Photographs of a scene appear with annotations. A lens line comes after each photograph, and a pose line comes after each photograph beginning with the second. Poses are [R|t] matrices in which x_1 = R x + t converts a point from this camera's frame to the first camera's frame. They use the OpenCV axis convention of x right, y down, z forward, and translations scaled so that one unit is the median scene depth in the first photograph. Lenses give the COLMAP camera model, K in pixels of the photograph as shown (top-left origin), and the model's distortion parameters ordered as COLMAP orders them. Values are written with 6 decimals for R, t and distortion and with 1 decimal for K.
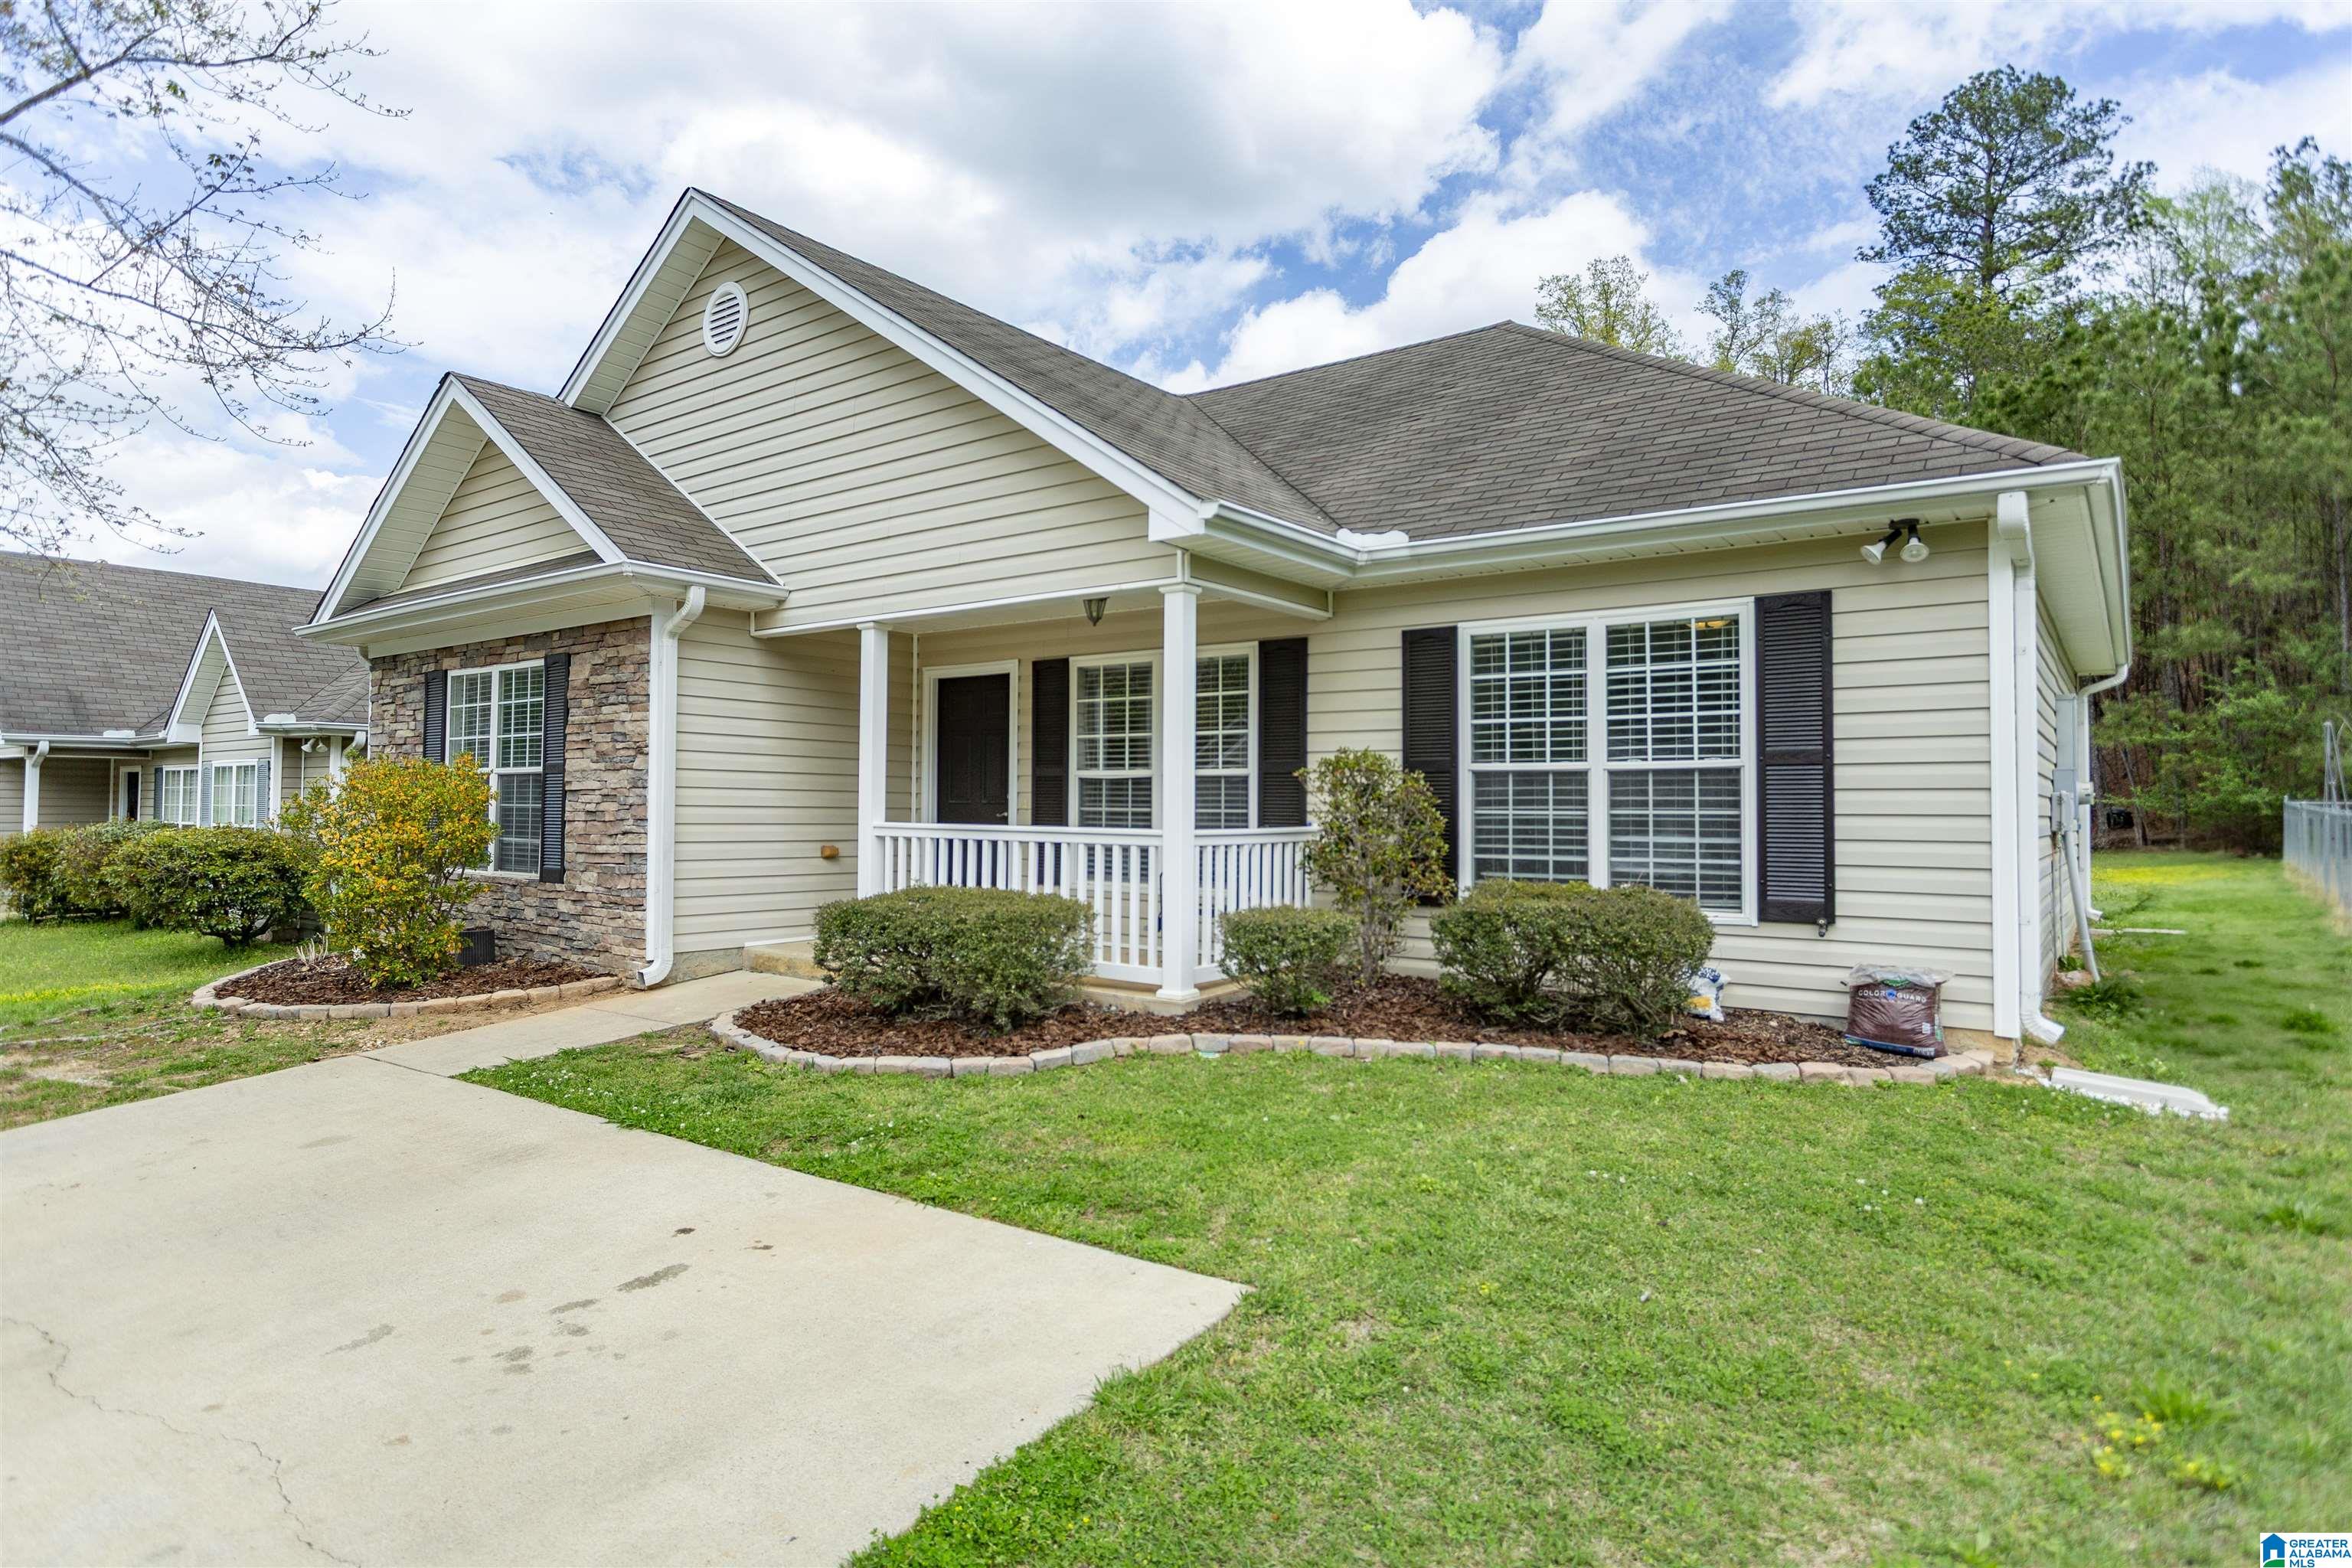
lens RADIAL K [[1316.5, 0, 1212.0], [0, 1316.5, 759.6], [0, 0, 1]] dist [-0.010237, 0.000084]
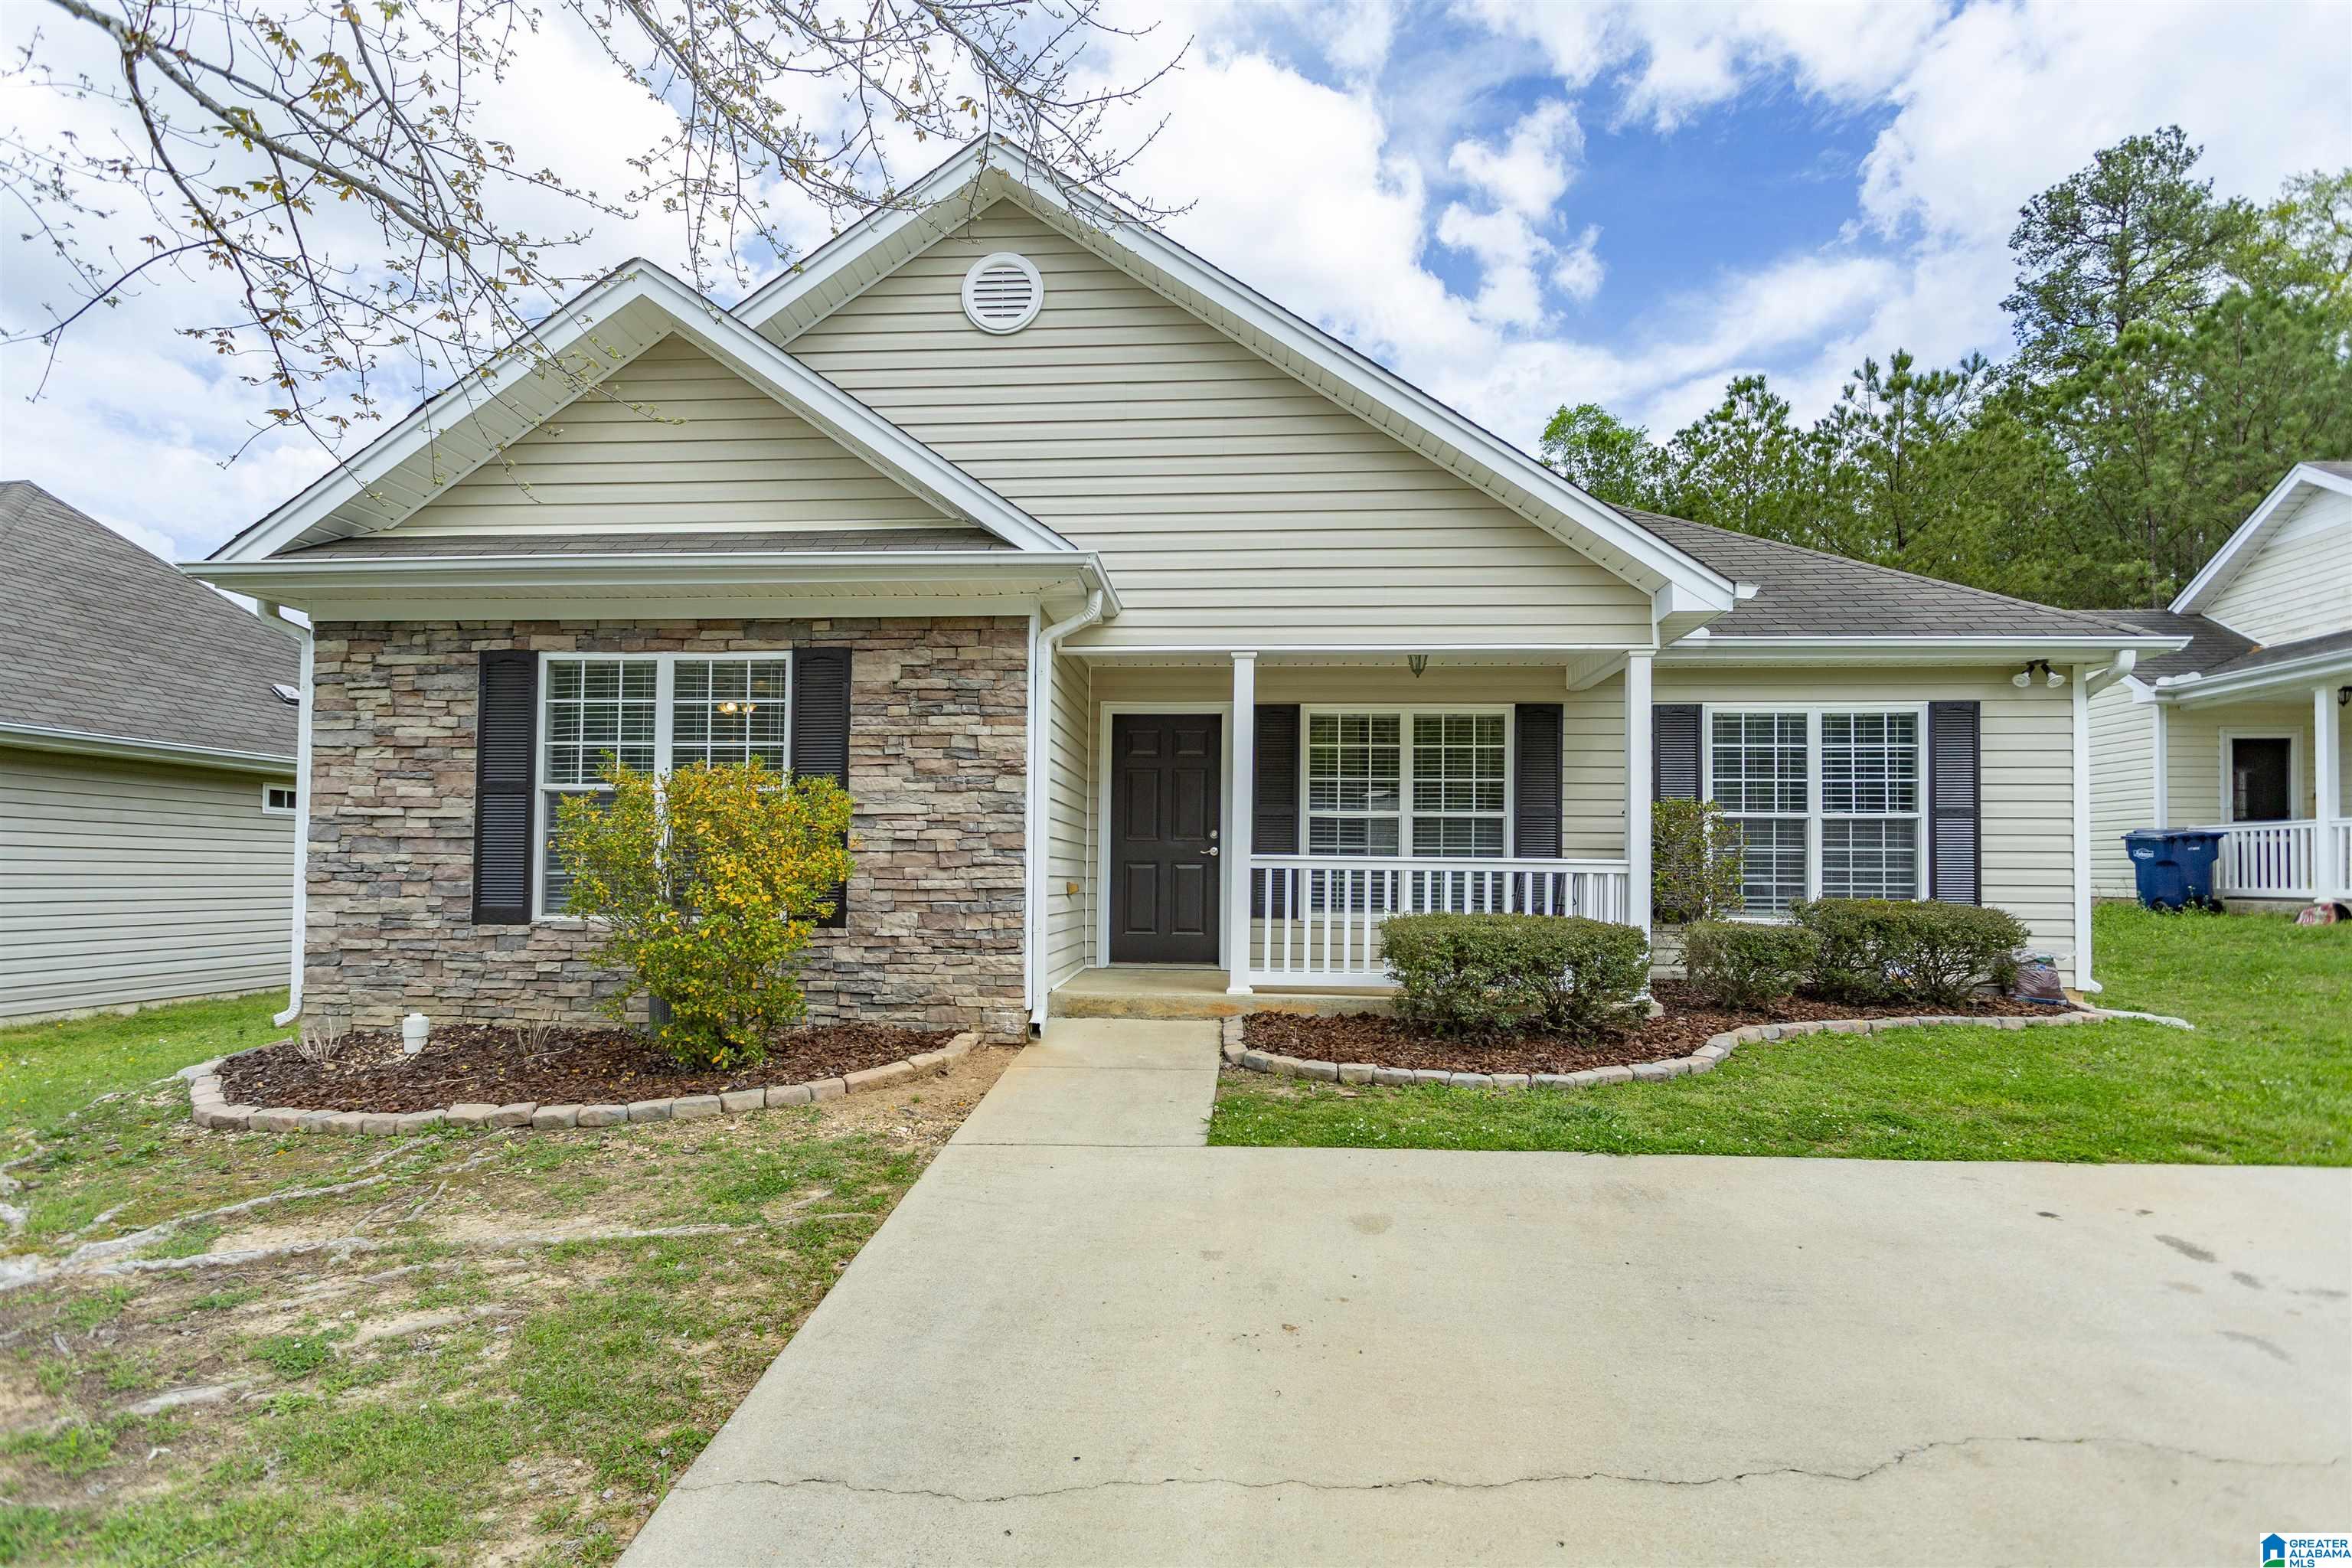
lens RADIAL K [[1113.9, 0, 1159.7], [0, 1113.9, 848.9], [0, 0, 1]] dist [-0.003001, 0.000332]
pose [[0.842471, 0.012494, 0.538597, -0.752306], [-0.023357, 0.999638, 0.013345, 0.033088], [-0.538235, -0.023823, 0.842458, 0.325766]]
